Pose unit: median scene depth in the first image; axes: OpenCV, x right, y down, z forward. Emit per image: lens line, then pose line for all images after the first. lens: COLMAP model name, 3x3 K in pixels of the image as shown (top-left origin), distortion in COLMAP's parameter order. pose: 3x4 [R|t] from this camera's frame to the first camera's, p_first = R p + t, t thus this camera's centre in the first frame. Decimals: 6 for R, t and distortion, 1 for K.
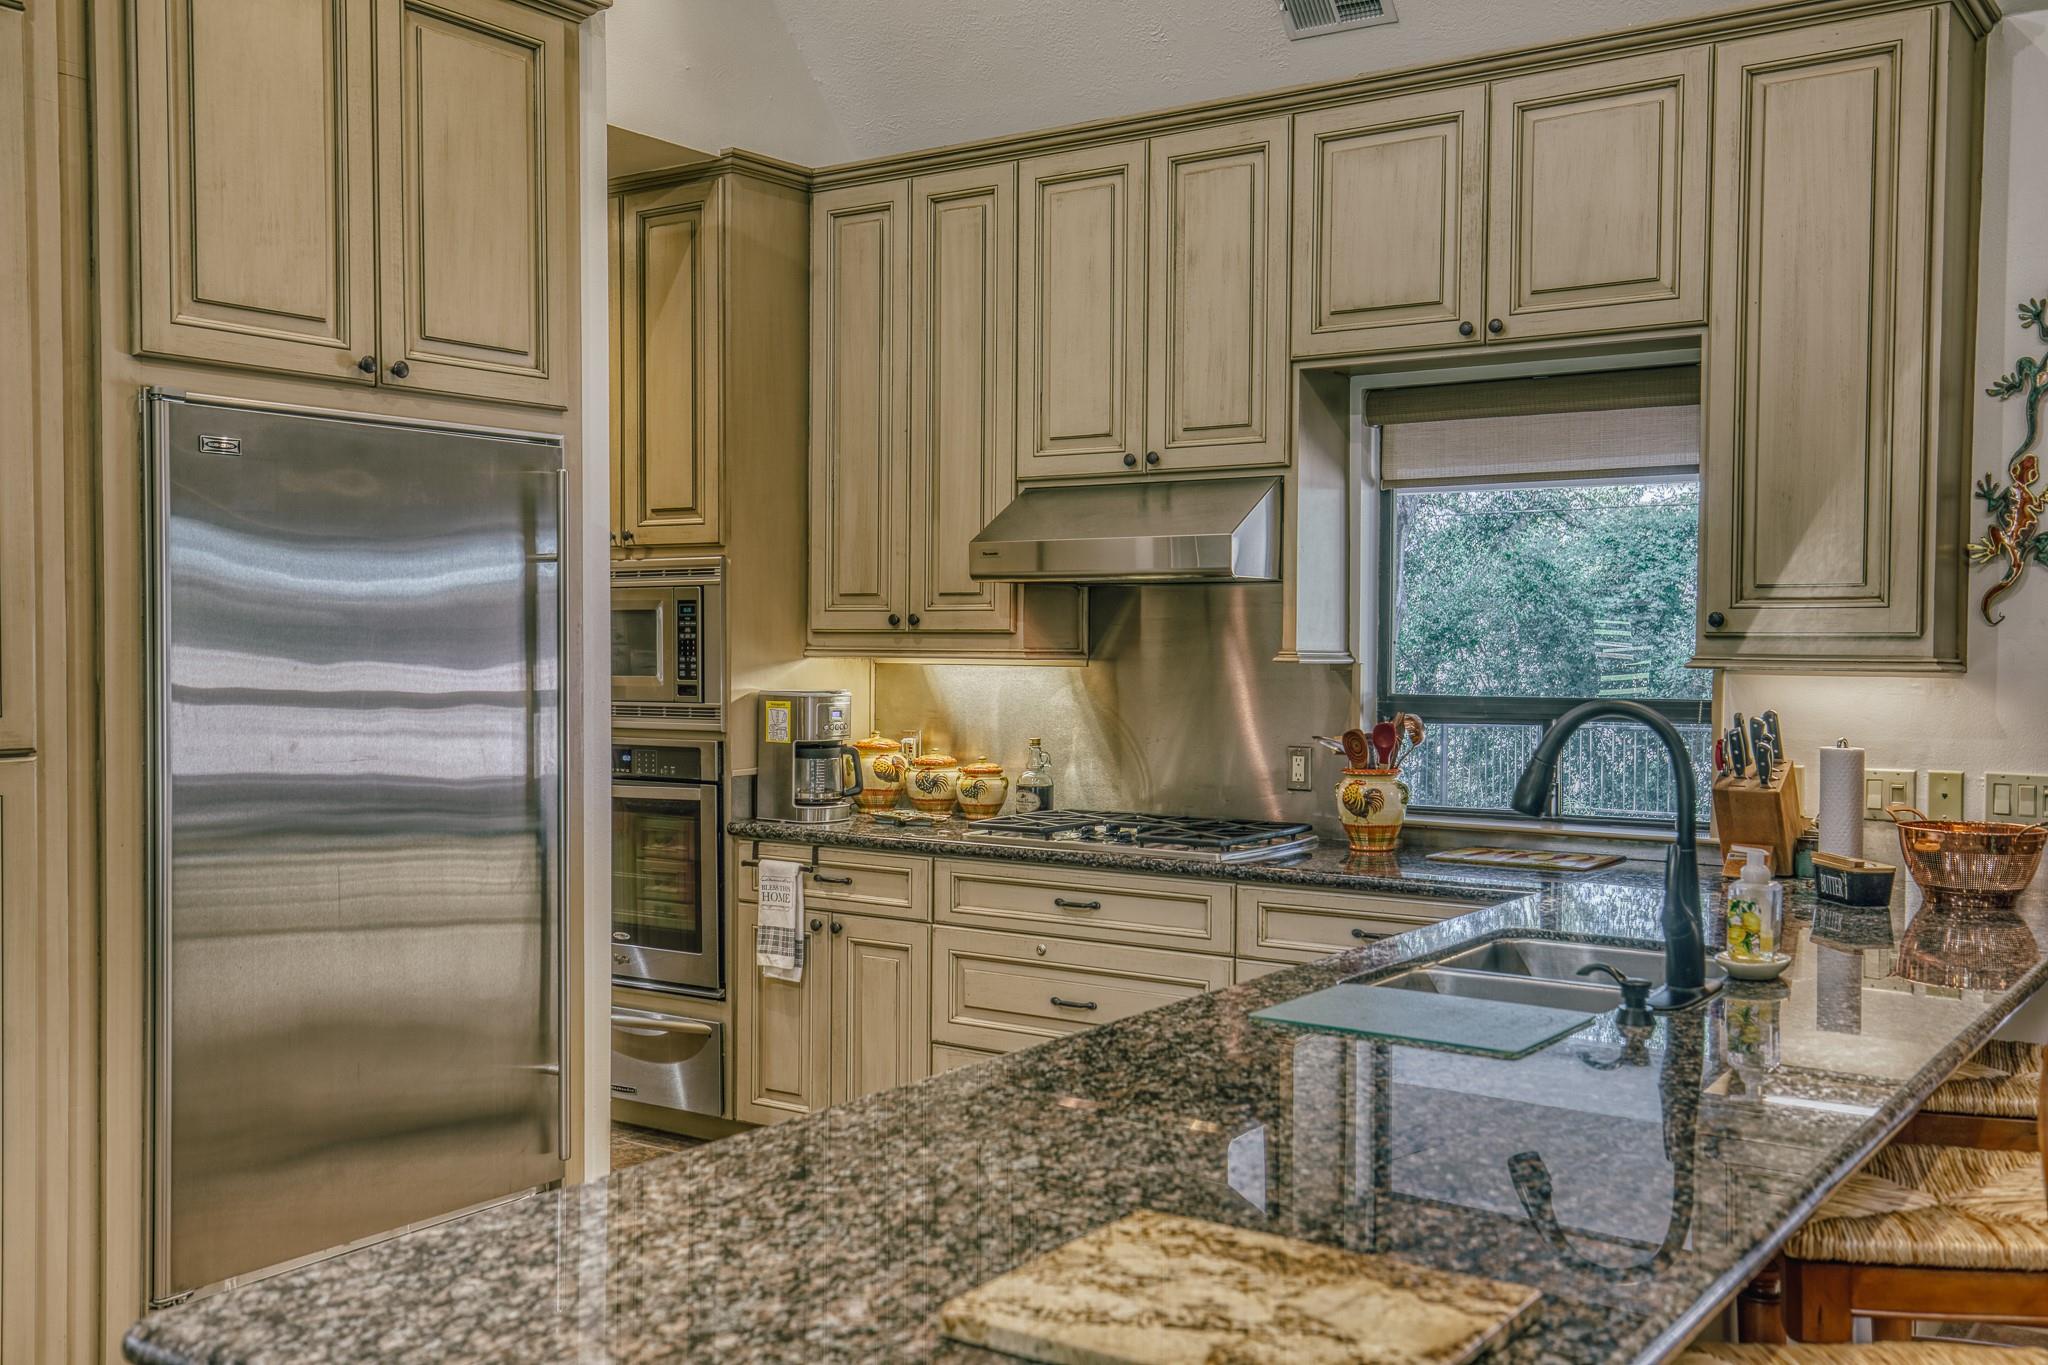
lens RADIAL K [[1845.0, 0, 1047.5], [0, 1845.0, 634.7], [0, 0, 1]] dist [0.055704, -0.002667]
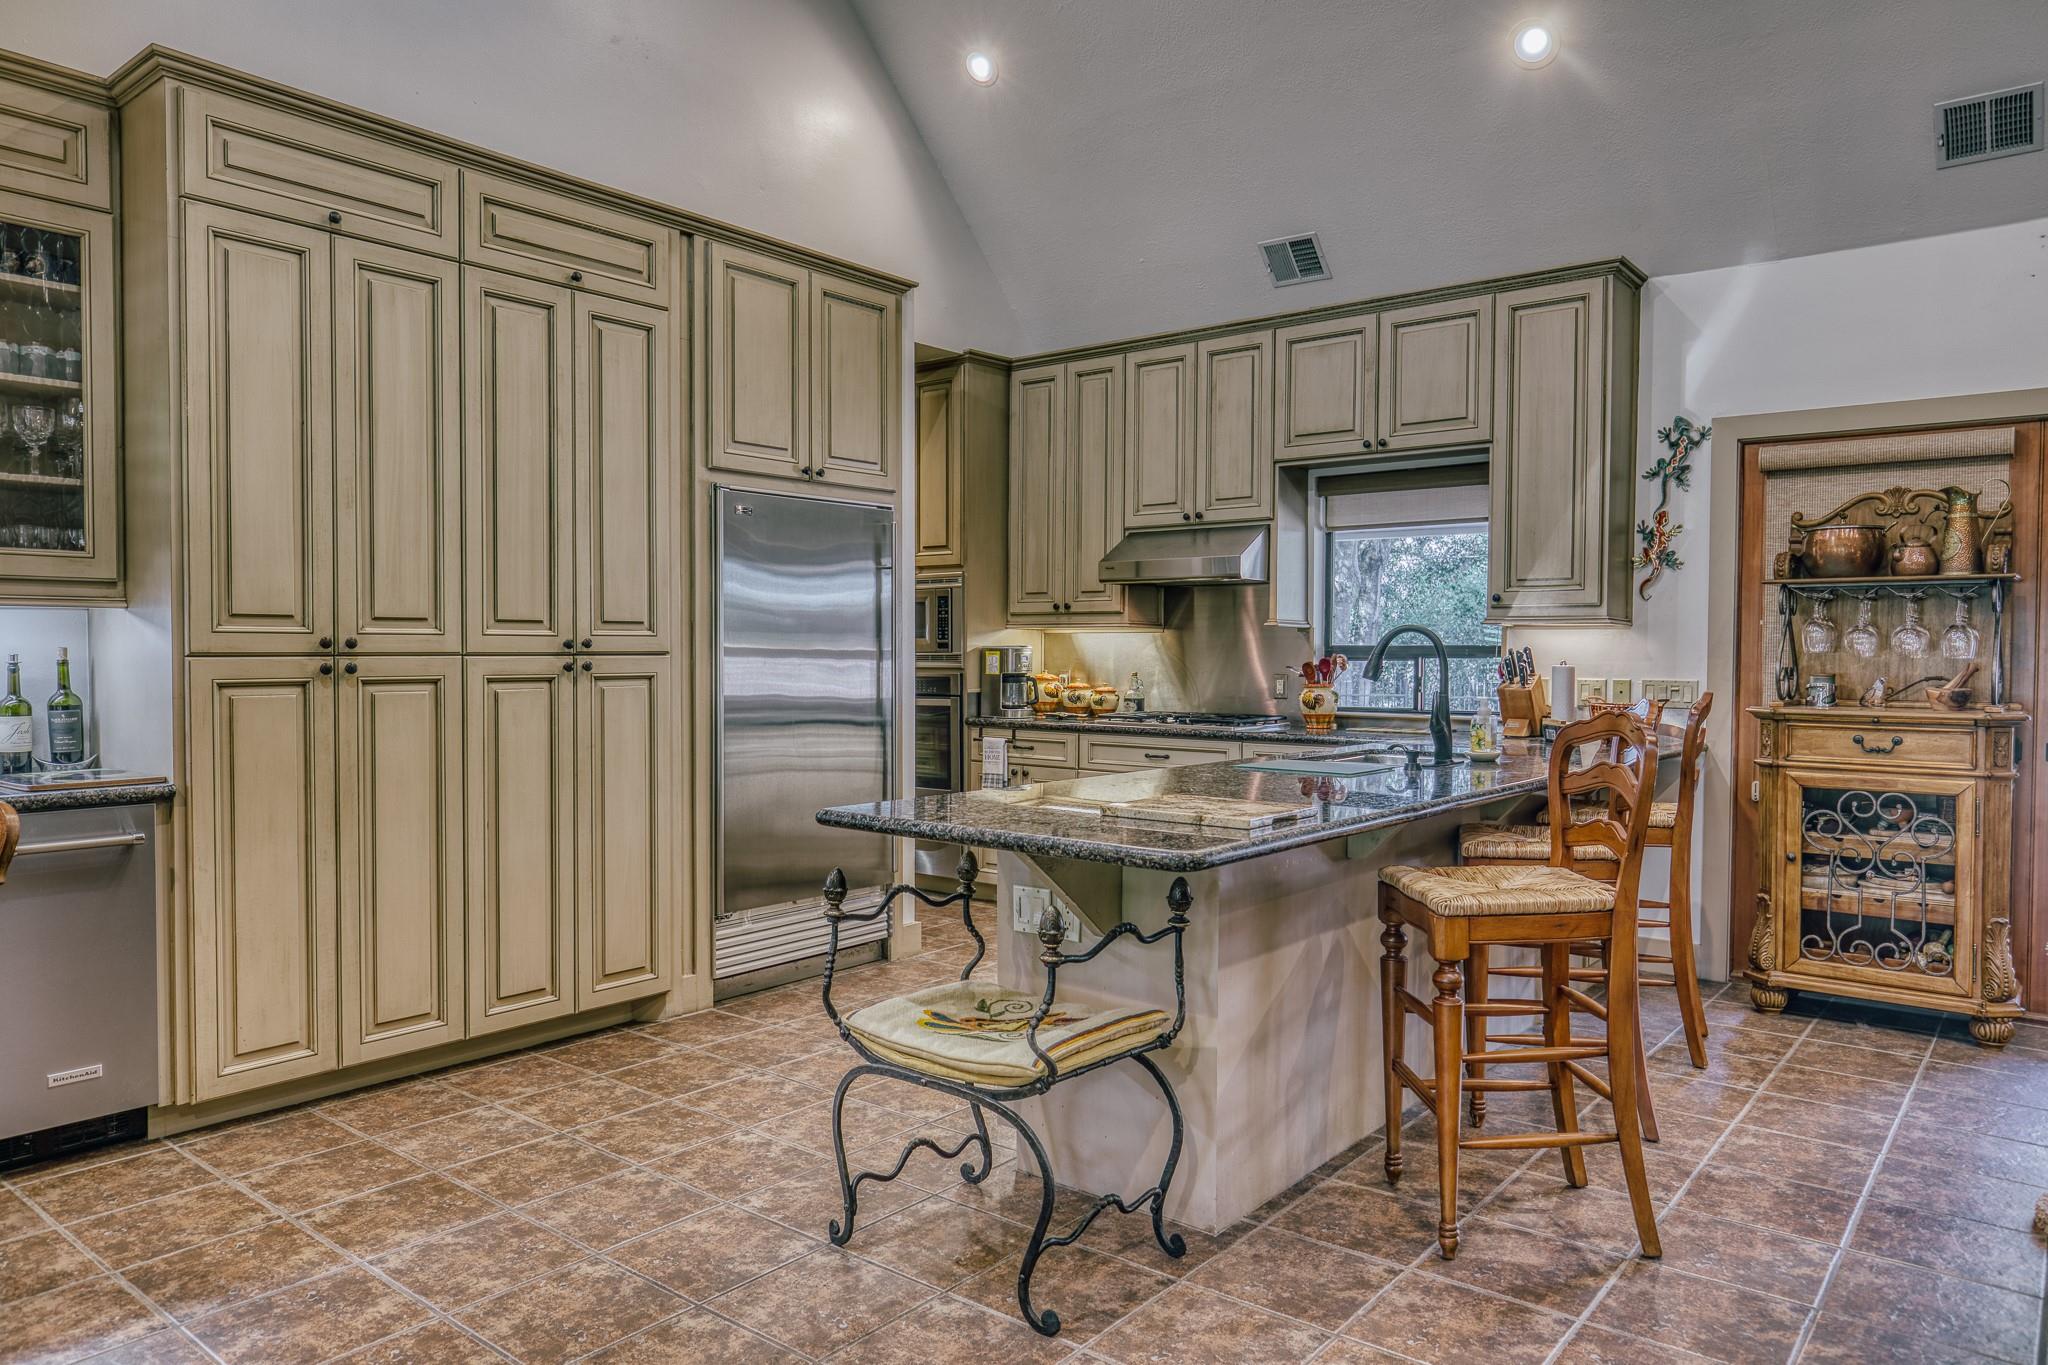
lens RADIAL K [[1519.3, 0, 1022.1], [0, 1519.3, 674.5], [0, 0, 1]] dist [0.013612, 0.002580]
pose [[0.996547, 0.001189, -0.083026, 0.007558], [-0.001404, 0.999996, -0.002542, 0.065756], [0.083023, 0.002649, 0.996544, -0.512582]]
